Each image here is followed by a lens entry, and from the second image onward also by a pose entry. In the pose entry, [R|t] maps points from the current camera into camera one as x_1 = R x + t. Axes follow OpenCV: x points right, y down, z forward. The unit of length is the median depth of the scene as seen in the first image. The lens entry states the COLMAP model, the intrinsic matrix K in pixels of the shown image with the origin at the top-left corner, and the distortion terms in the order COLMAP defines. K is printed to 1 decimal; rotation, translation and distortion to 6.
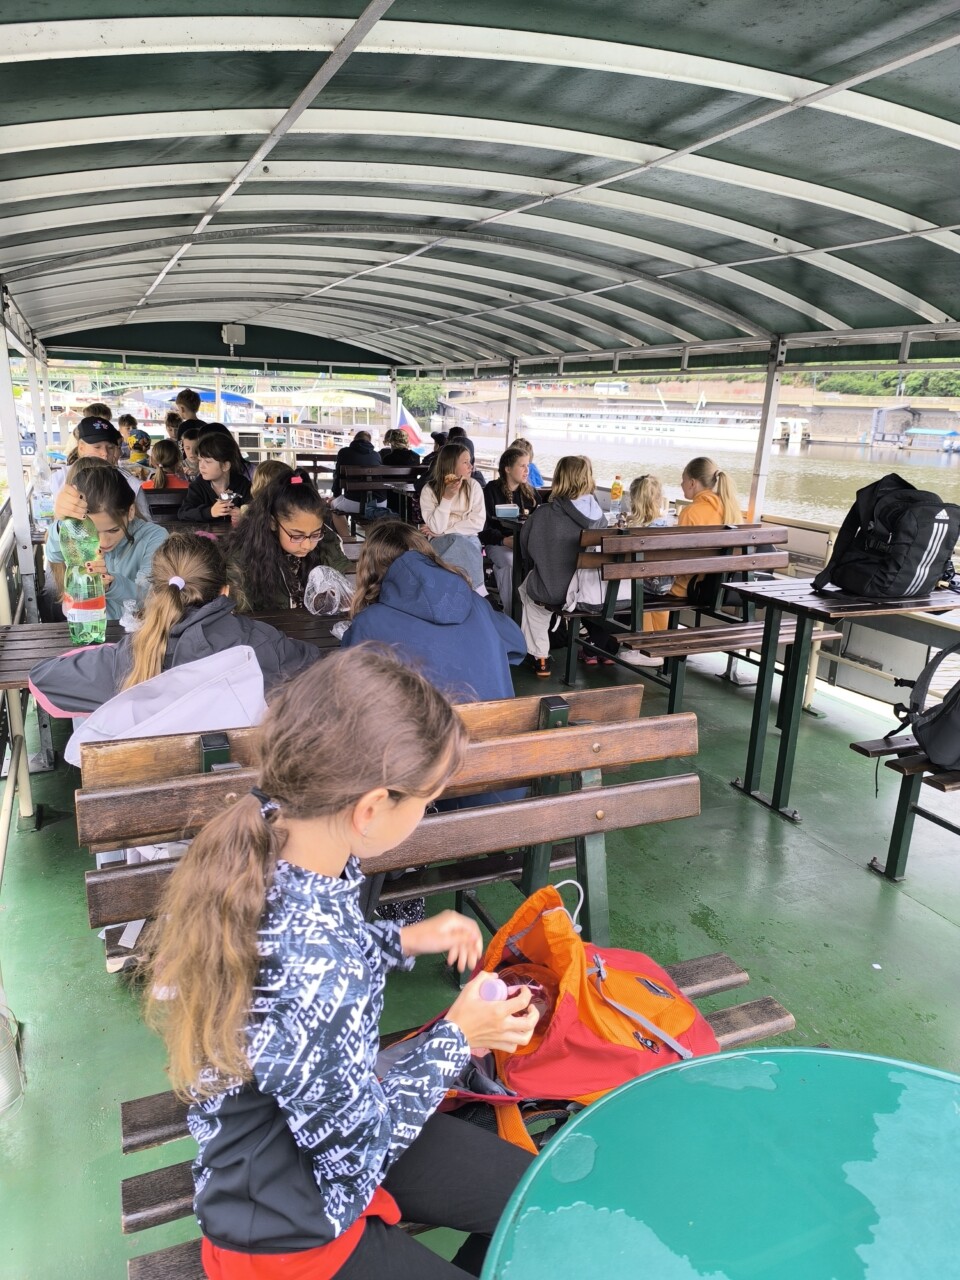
lens RADIAL K [[907.8, 0, 471.1], [0, 907.8, 641.9], [0, 0, 1]] dist [0.011727, -0.028302]
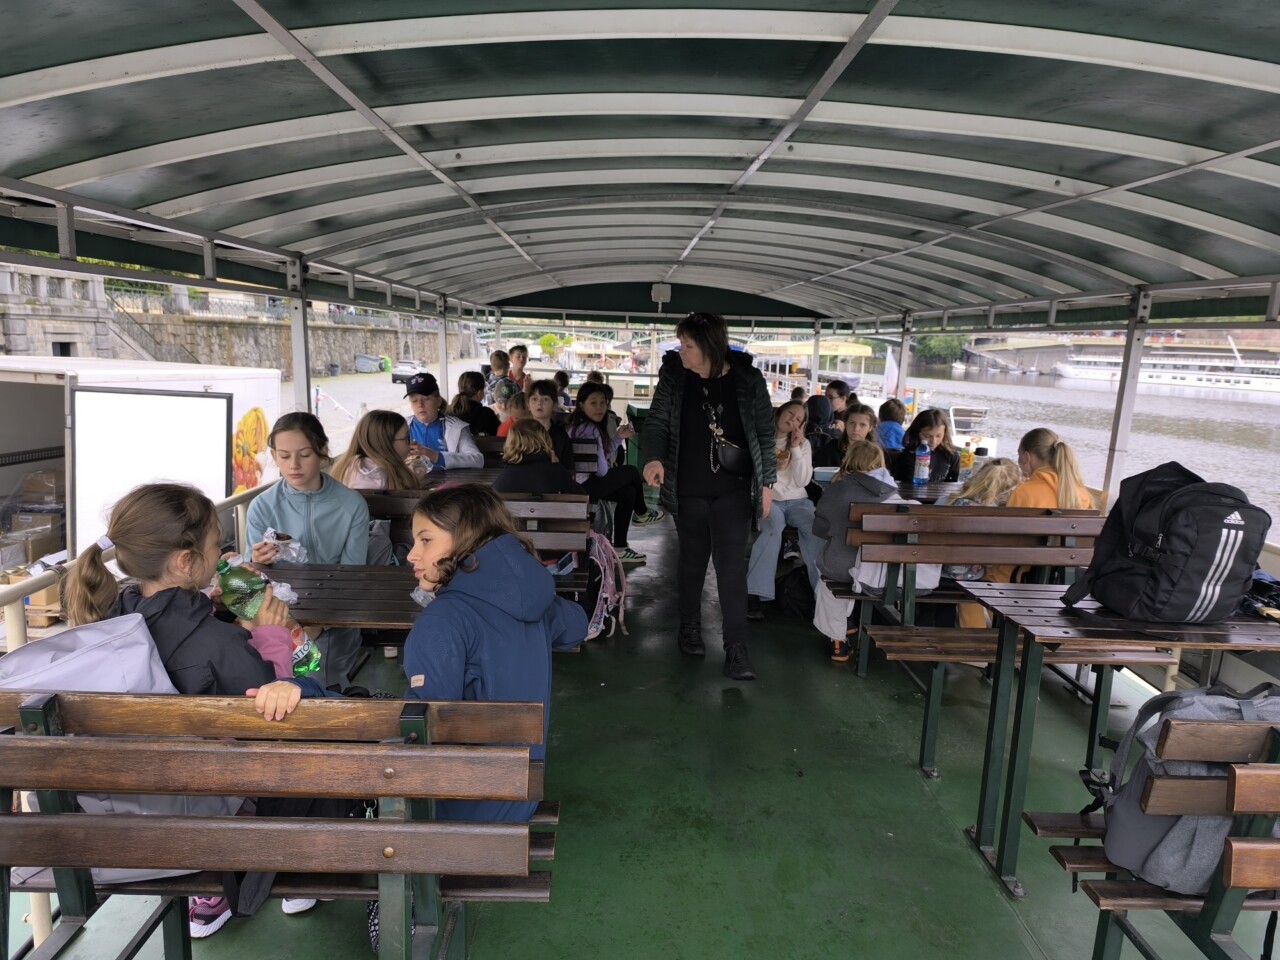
lens RADIAL K [[907.8, 0, 634.7], [0, 907.8, 472.7], [0, 0, 1]] dist [0.011727, -0.028302]
pose [[0.926428, 0.051952, -0.372869, 0.196531], [-0.097374, 0.989796, -0.104026, -0.030065], [0.363660, 0.132681, 0.922034, 0.069388]]
